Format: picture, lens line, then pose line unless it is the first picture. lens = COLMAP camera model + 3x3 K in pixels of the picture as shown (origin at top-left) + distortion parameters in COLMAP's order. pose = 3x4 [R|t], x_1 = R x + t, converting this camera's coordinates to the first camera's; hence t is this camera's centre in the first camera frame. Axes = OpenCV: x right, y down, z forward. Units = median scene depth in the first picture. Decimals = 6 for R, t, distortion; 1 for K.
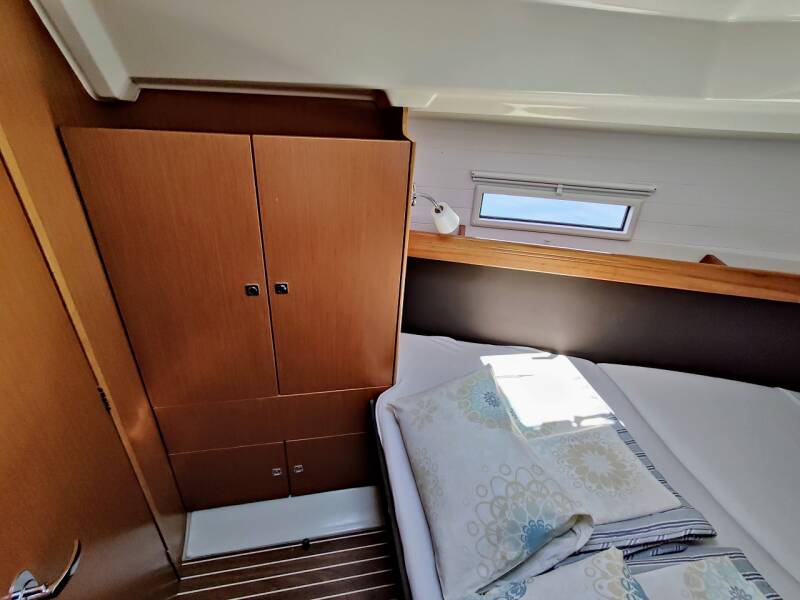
lens RADIAL K [[395.1, 0, 399.4], [0, 395.1, 293.2], [0, 0, 1]] dist [0.001571, 0.001599]
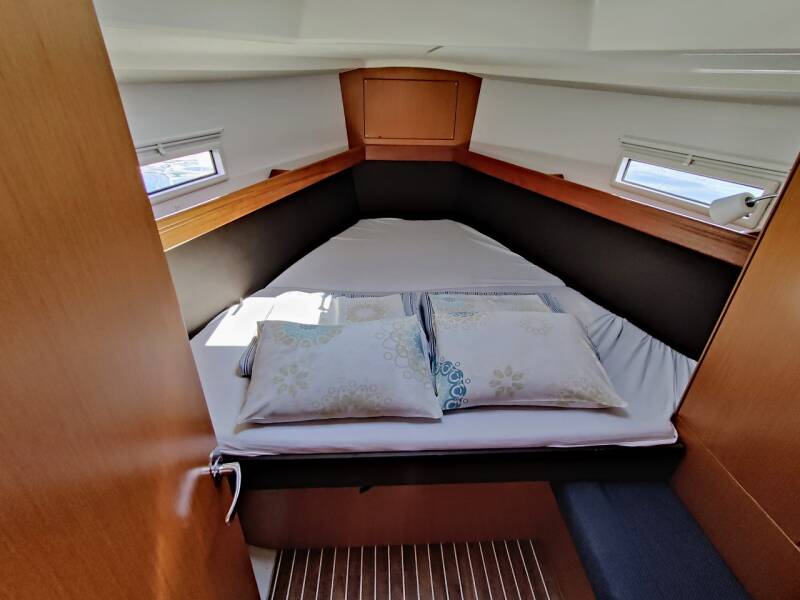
lens RADIAL K [[395.1, 0, 399.4], [0, 395.1, 293.2], [0, 0, 1]] dist [0.001571, 0.001599]
pose [[0.157410, -0.526528, 0.835458, -0.510756], [0.481803, 0.779431, 0.400441, -0.105279], [-0.862026, 0.339492, 0.376373, 0.283534]]
